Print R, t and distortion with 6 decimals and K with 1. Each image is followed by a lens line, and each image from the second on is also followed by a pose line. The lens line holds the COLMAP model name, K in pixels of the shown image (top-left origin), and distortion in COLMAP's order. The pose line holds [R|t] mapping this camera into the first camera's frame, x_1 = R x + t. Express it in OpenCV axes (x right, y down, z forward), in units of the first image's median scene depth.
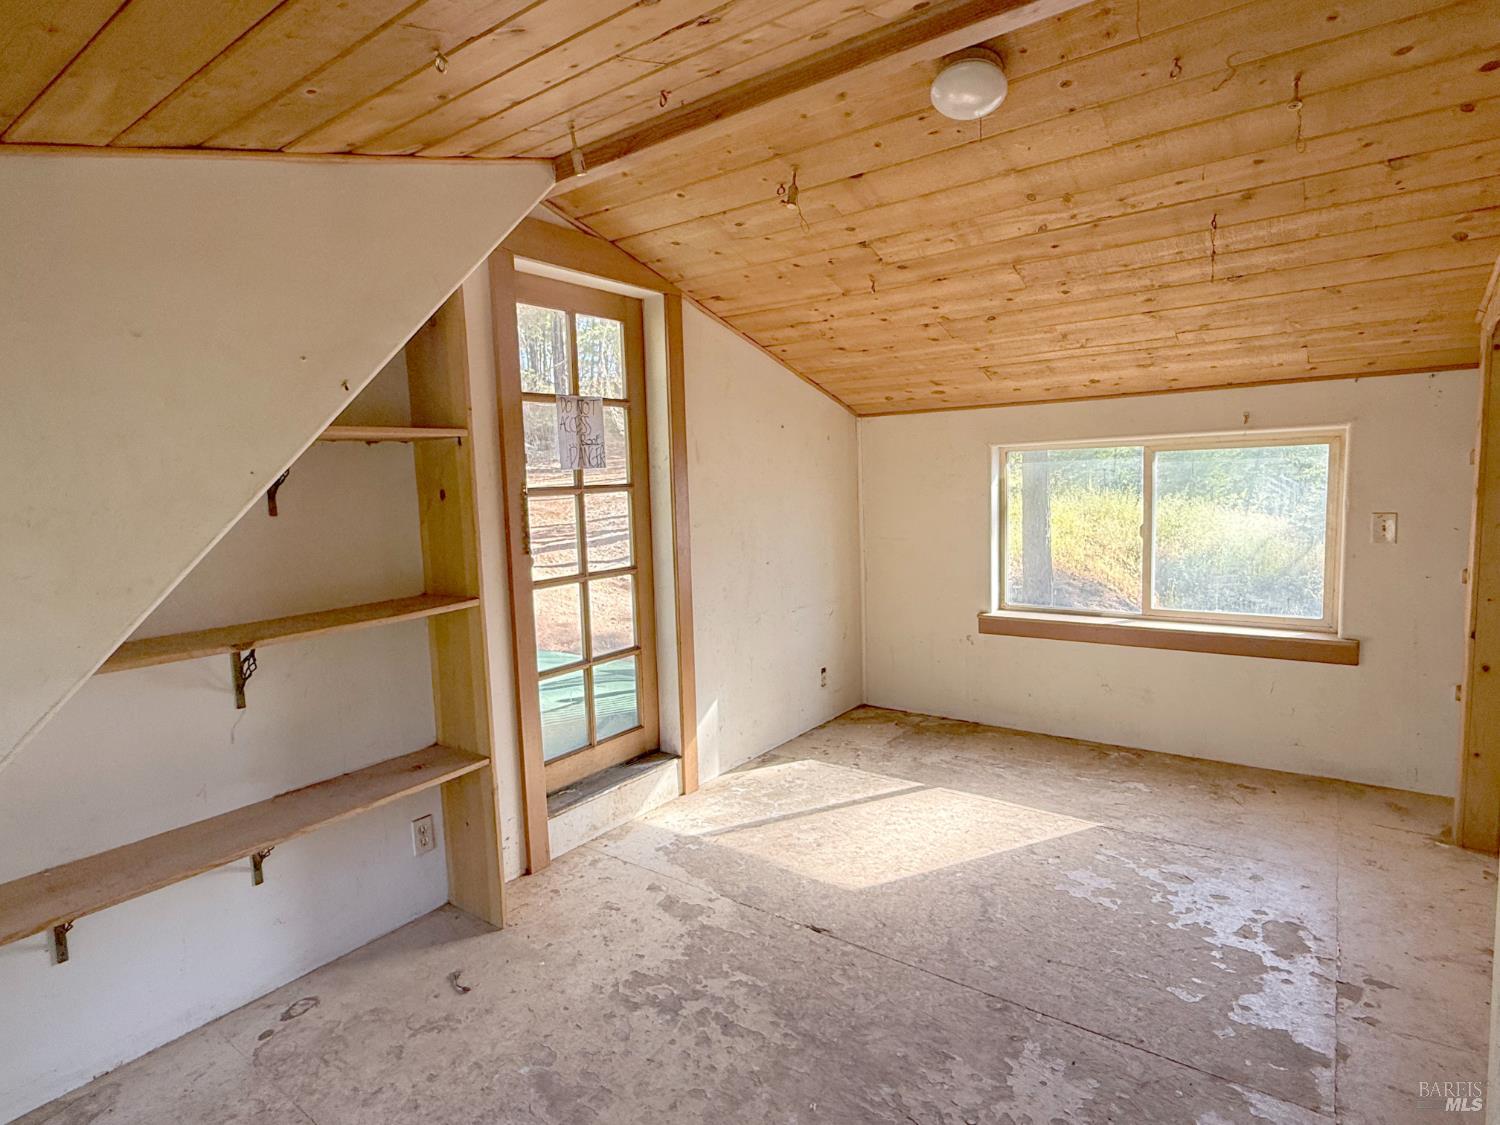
lens RADIAL K [[799.6, 0, 750.0], [0, 799.6, 562.5], [0, 0, 1]] dist [0.000506, -0.000061]
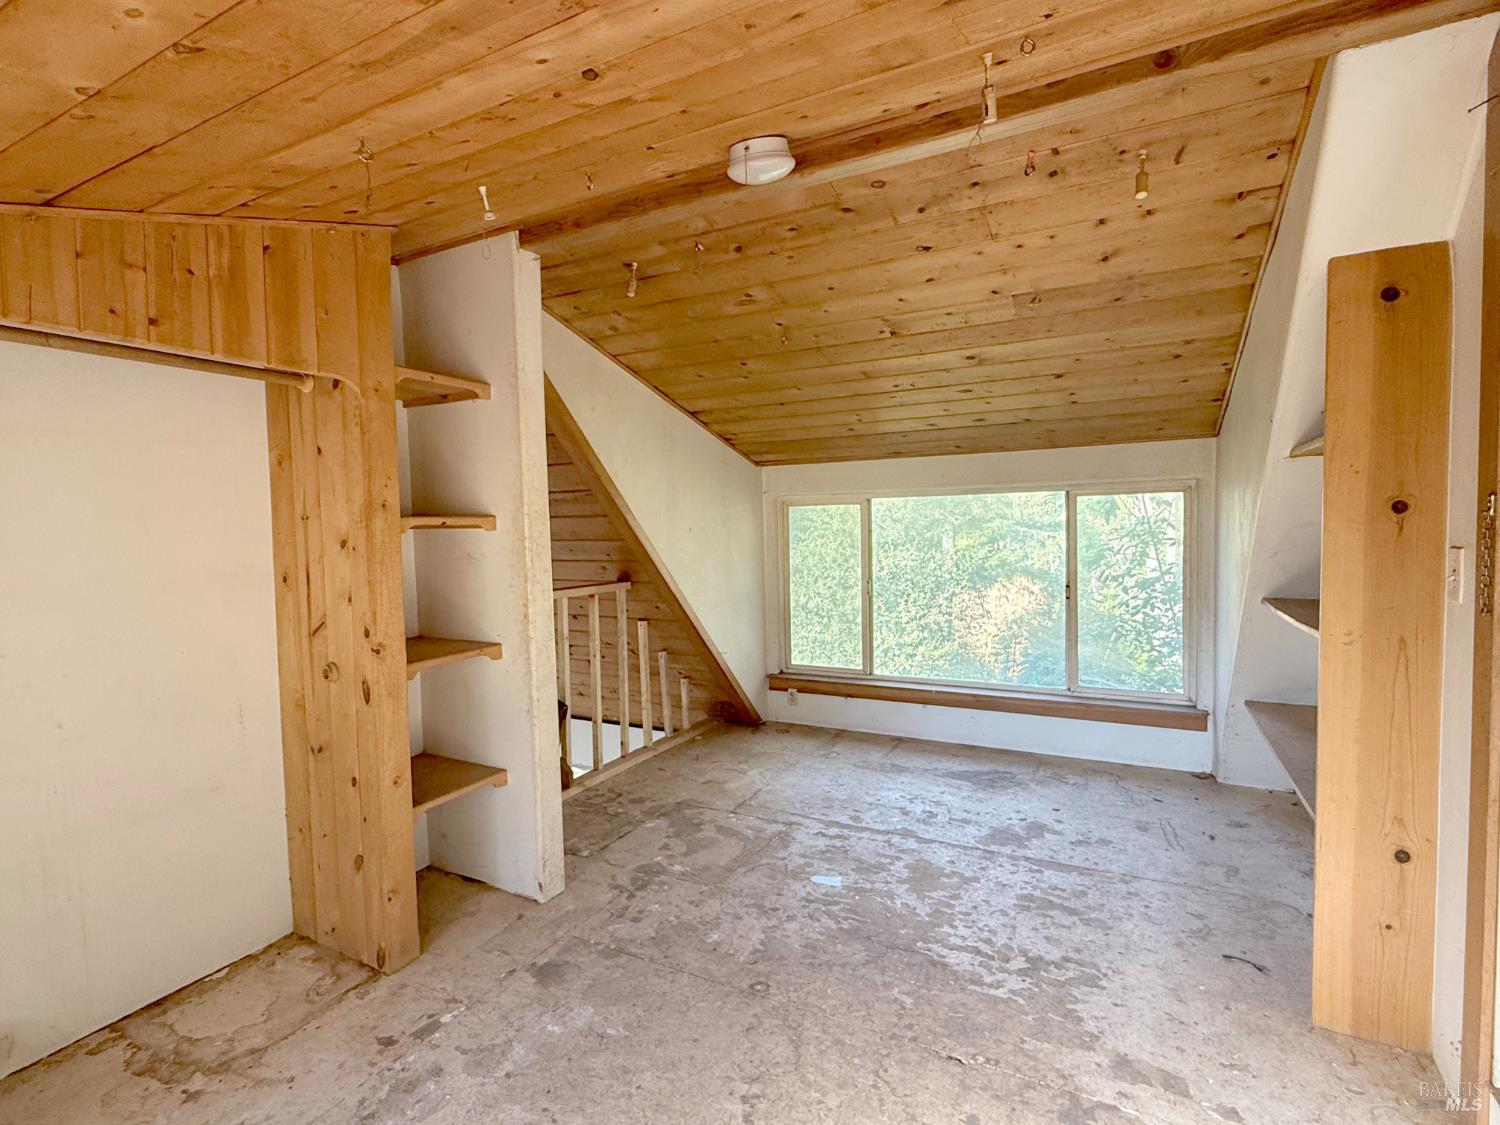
lens RADIAL K [[730.6, 0, 750.0], [0, 730.6, 562.5], [0, 0, 1]] dist [0.000414, 0.000078]
pose [[-0.987677, 0.065139, -0.142303, 0.428095], [0.042227, 0.986461, 0.158466, -0.202149], [0.150699, 0.150504, -0.977056, 1.903761]]
